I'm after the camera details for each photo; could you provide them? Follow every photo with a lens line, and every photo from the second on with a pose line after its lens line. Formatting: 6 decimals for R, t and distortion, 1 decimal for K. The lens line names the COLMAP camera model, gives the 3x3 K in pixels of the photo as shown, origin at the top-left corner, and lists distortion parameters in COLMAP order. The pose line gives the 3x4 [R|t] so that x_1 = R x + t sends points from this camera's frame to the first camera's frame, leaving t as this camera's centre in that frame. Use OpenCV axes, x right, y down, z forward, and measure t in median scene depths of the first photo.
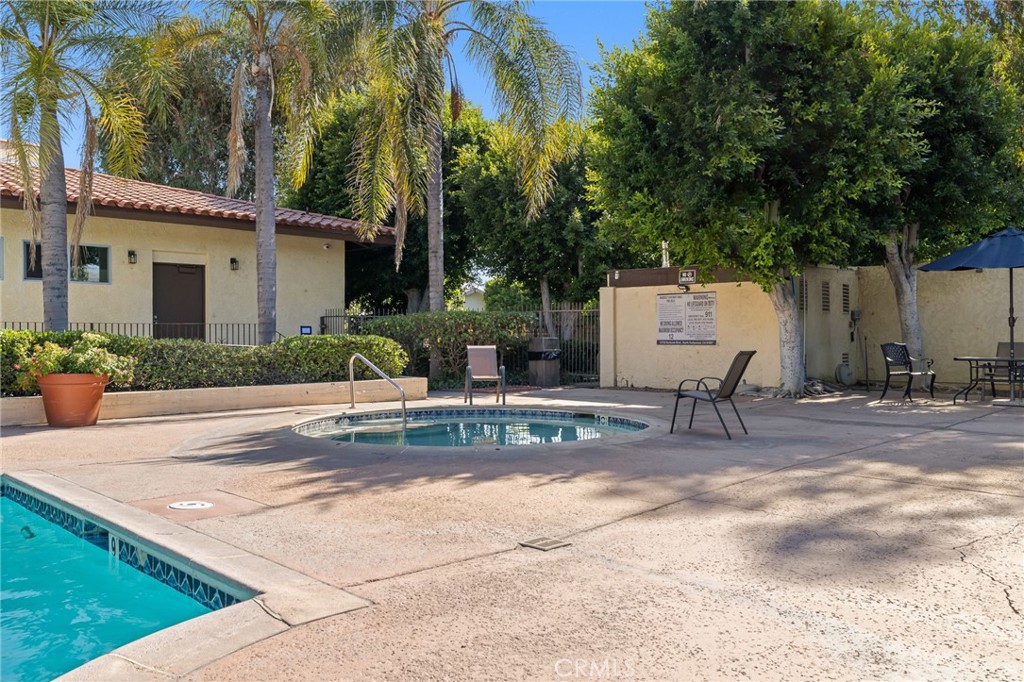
lens RADIAL K [[784.4, 0, 510.9], [0, 784.4, 341.3], [0, 0, 1]] dist [0.055666, 0.003015]
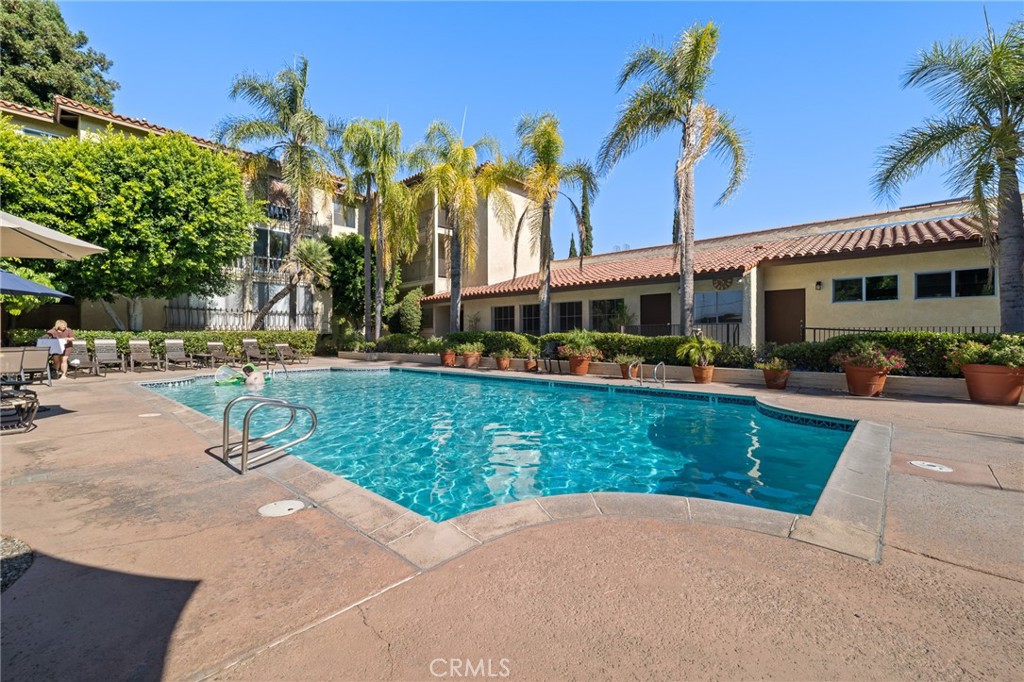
lens RADIAL K [[454.2, 0, 509.7], [0, 454.2, 335.7], [0, 0, 1]] dist [-0.000538, 0.008692]
pose [[0.057815, 0.000321, -0.998327, 0.307661], [-0.009335, 0.999956, -0.000219, -0.001212], [0.998284, 0.009333, 0.057815, 0.262968]]
